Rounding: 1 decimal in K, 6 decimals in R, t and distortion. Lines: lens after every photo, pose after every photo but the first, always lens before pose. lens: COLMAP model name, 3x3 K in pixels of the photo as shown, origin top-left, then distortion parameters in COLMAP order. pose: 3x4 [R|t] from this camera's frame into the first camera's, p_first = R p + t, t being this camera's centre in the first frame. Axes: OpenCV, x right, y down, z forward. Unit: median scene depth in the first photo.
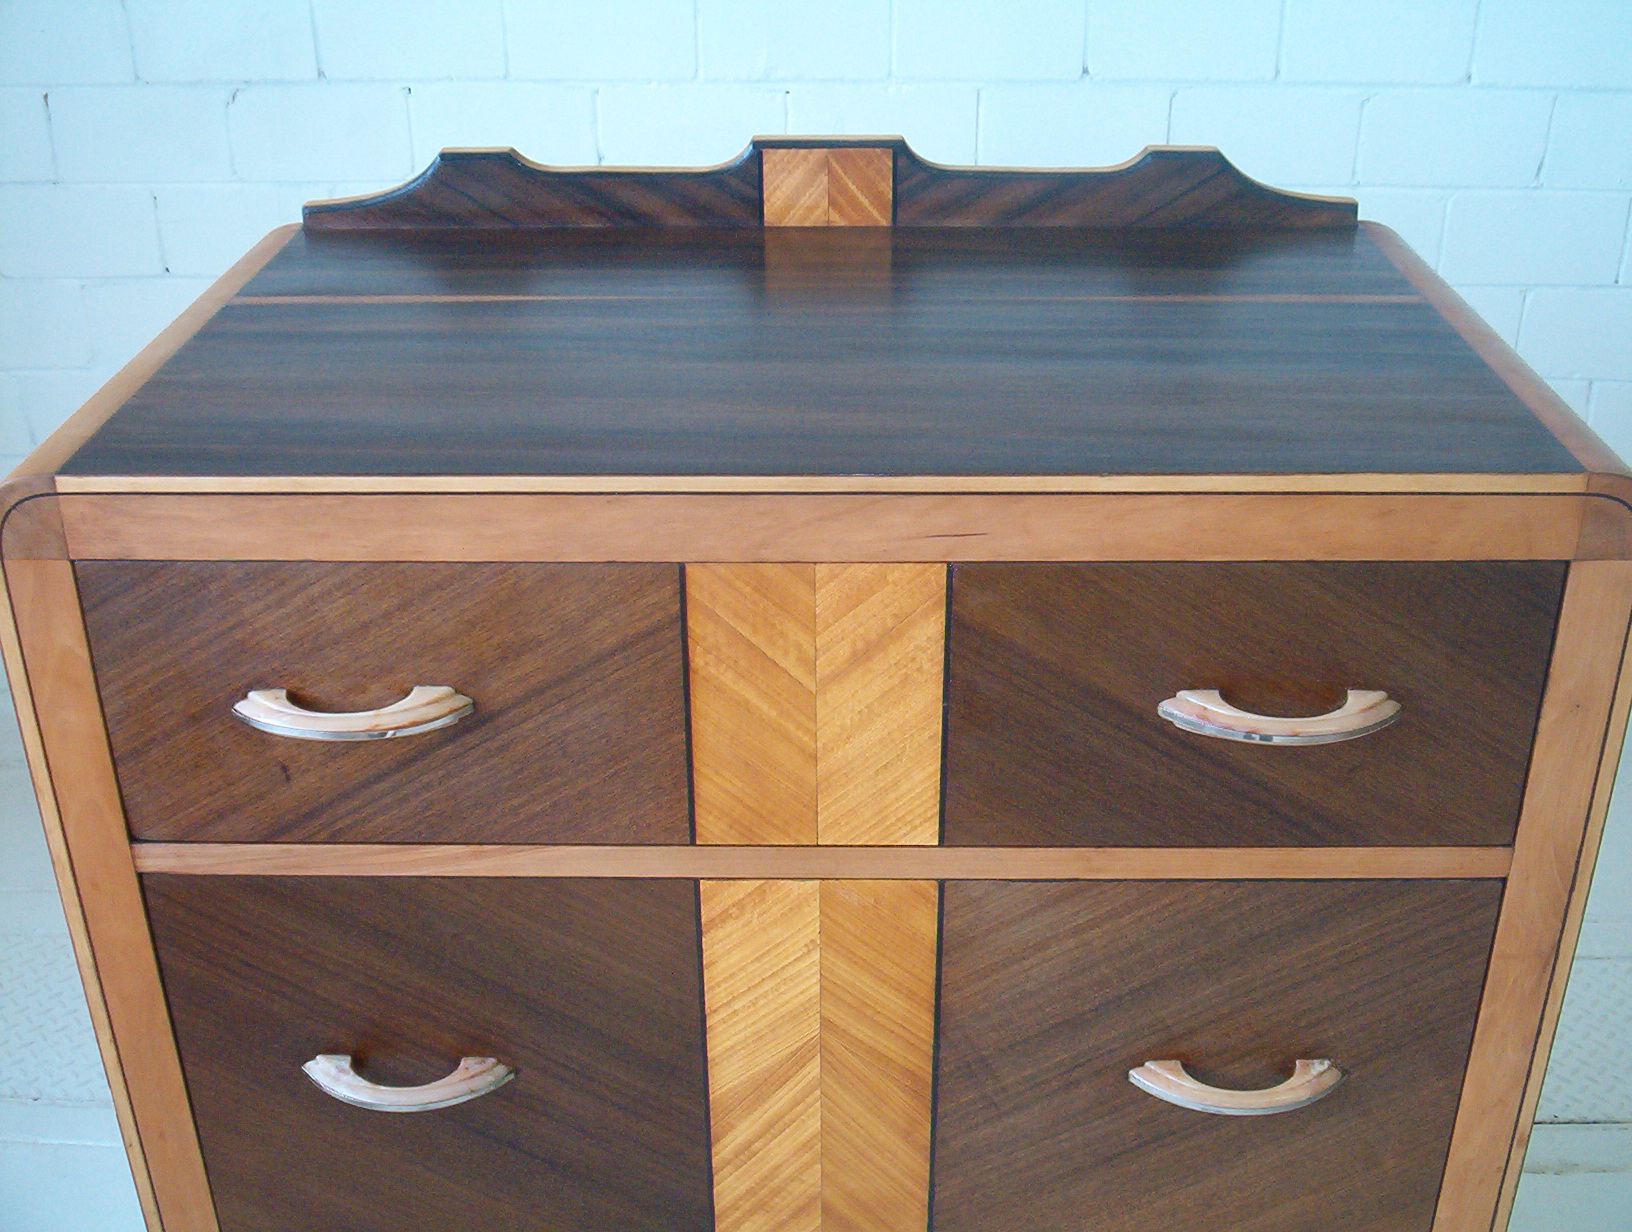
lens RADIAL K [[1826.2, 0, 822.3], [0, 1826.2, 621.0], [0, 0, 1]] dist [-0.075201, 0.000000]
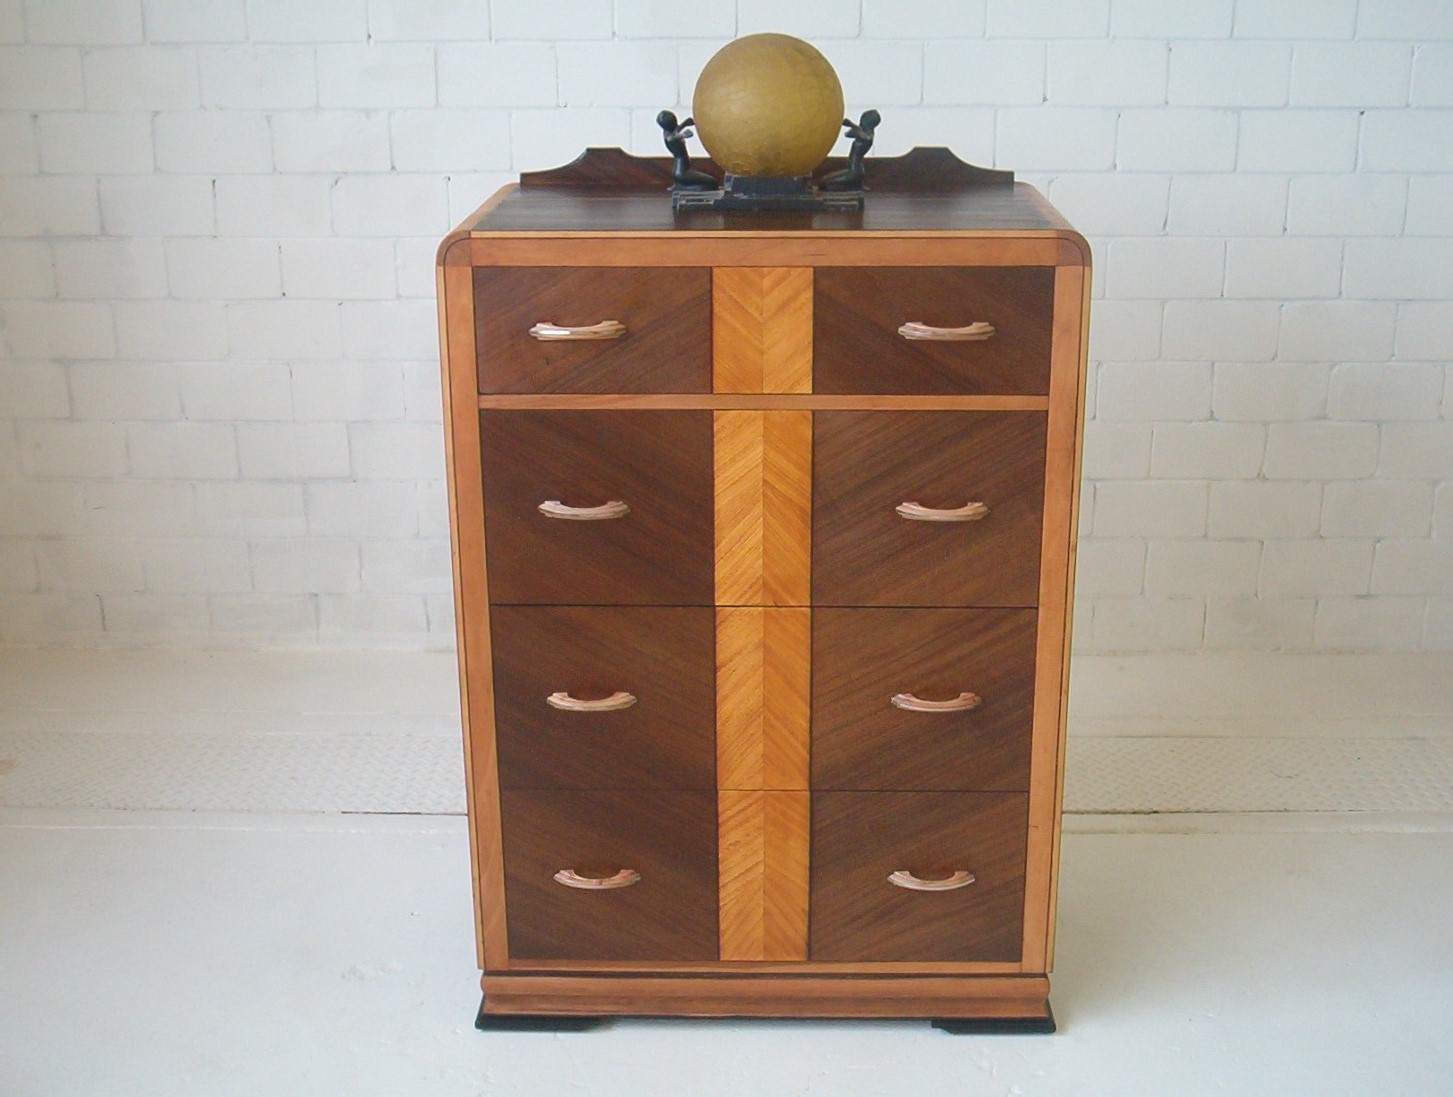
lens RADIAL K [[1829.7, 0, 726.6], [0, 1829.7, 540.6], [0, 0, 1]] dist [-0.070452, 0.000000]
pose [[0.999925, 0.005263, -0.011035, -0.022391], [-0.006867, 0.988544, -0.150774, 0.680420], [0.010115, 0.150838, 0.988507, -1.381074]]
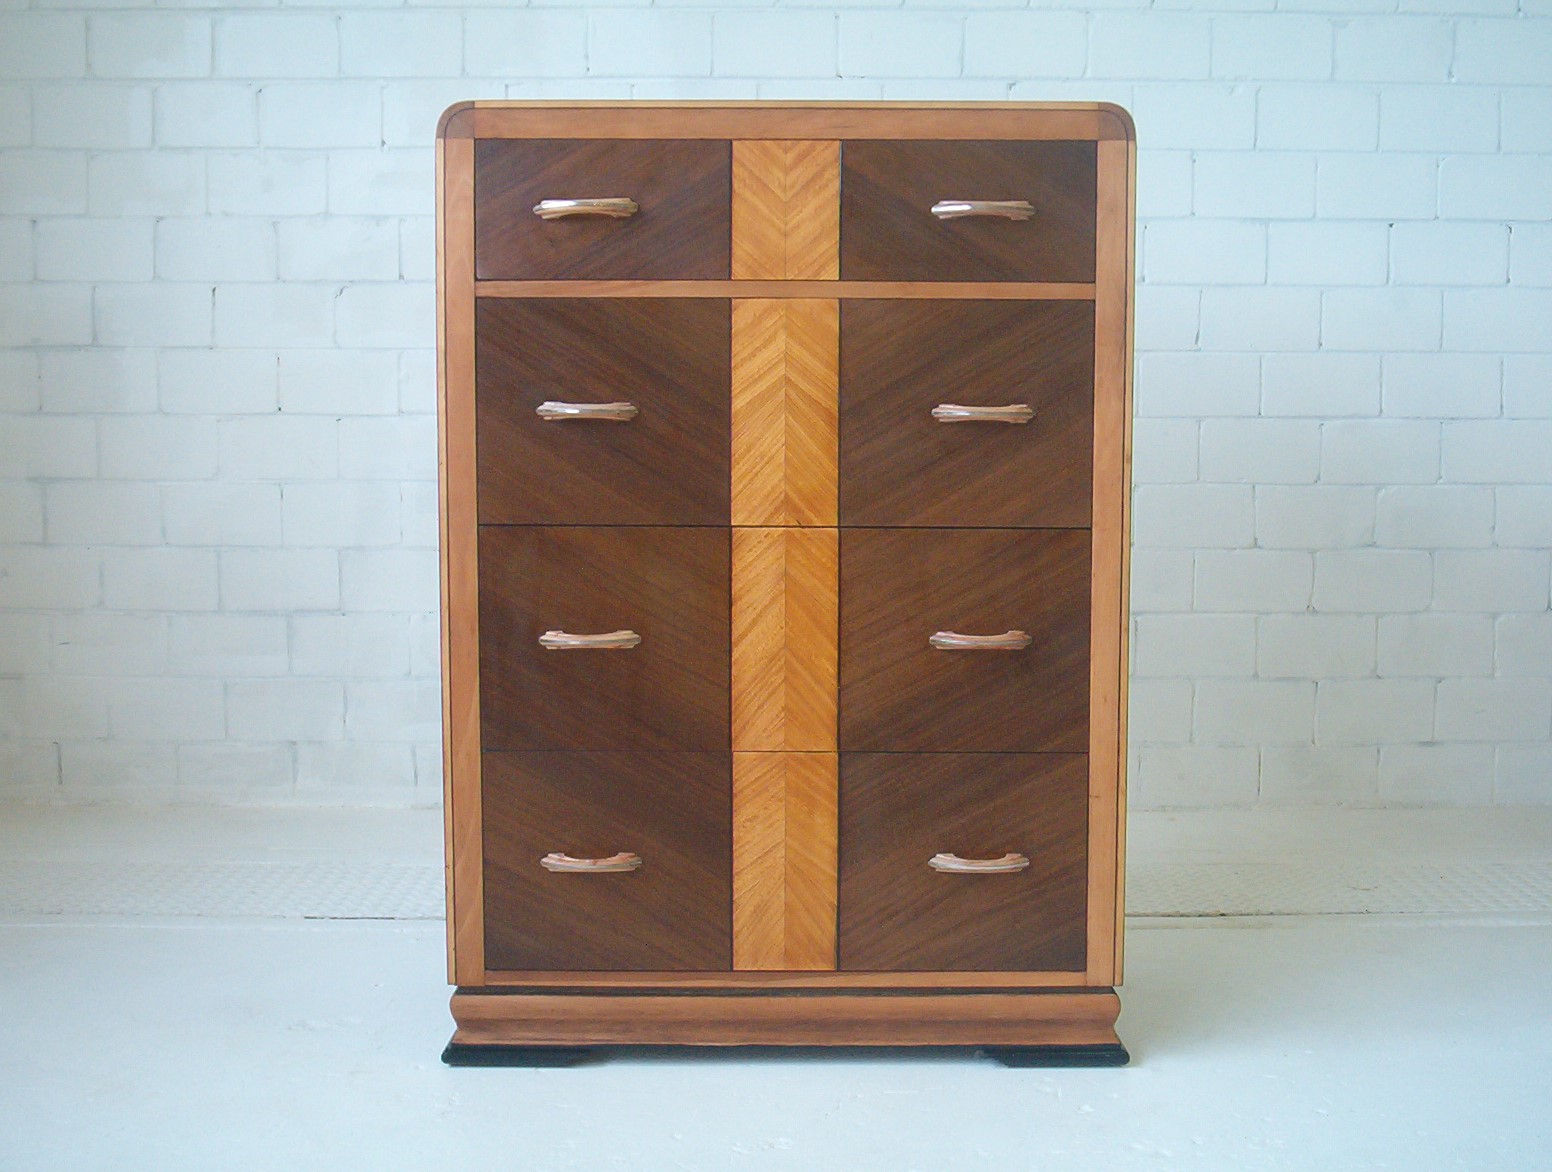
lens RADIAL K [[1831.9, 0, 789.1], [0, 1831.9, 585.8], [0, 0, 1]] dist [-0.073053, 0.000000]
pose [[0.999863, 0.009635, 0.013458, -0.024167], [-0.003796, 0.924929, -0.380121, 1.314568], [-0.016110, 0.380018, 0.924839, -0.932266]]
